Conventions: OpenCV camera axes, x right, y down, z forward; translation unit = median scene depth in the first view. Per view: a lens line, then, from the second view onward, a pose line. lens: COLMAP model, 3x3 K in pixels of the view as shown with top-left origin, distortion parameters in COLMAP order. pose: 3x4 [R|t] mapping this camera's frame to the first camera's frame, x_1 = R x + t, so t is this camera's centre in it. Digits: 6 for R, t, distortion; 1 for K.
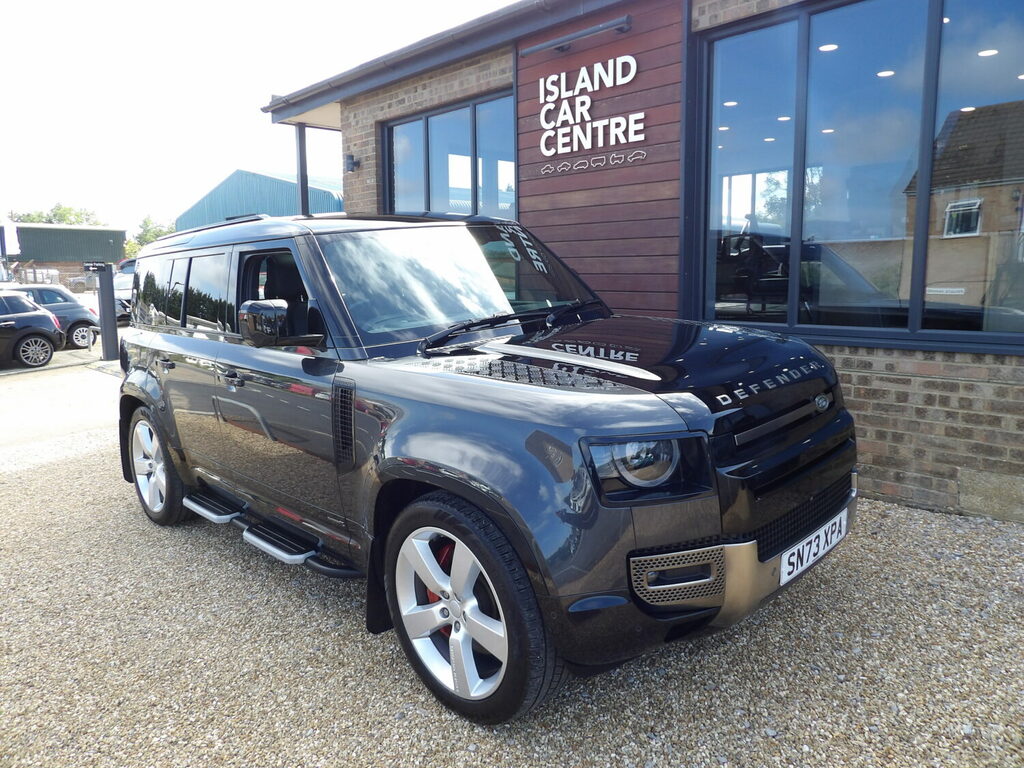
lens RADIAL K [[751.7, 0, 507.3], [0, 751.7, 381.9], [0, 0, 1]] dist [-0.014930, 0.027698]
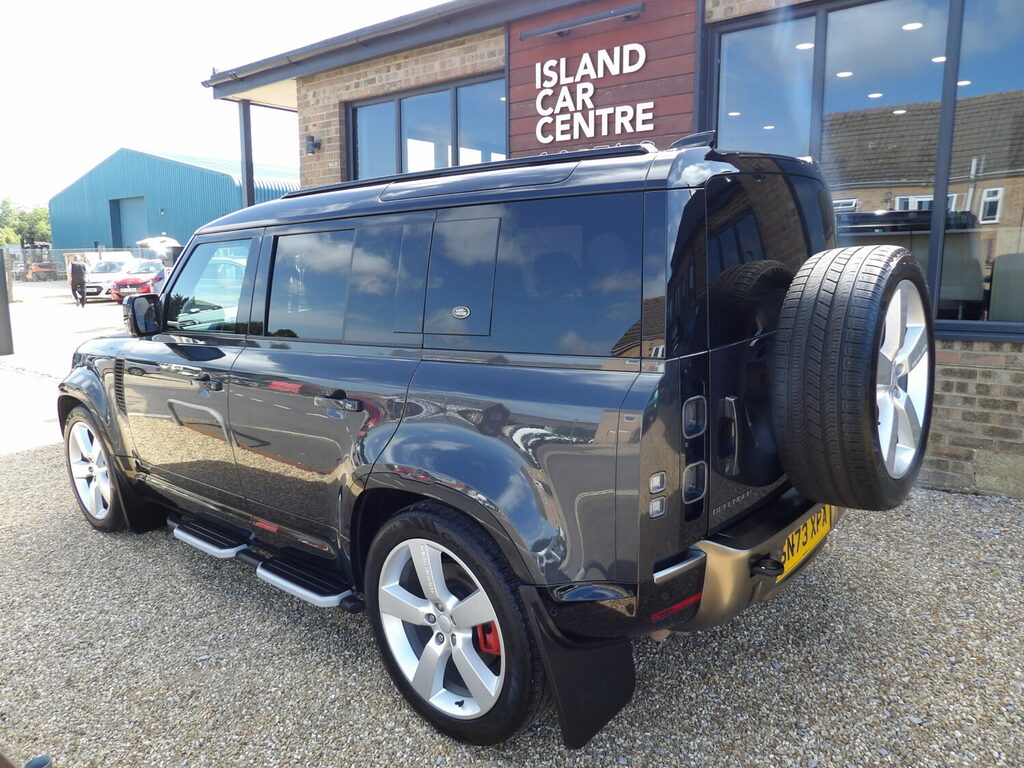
lens RADIAL K [[751.7, 0, 501.9], [0, 751.7, 379.1], [0, 0, 1]] dist [-0.014930, 0.027698]
pose [[0.988527, -0.015270, 0.150274, -0.166779], [0.013901, 0.999852, 0.010157, -0.004548], [-0.150406, -0.007952, 0.988592, 0.042608]]
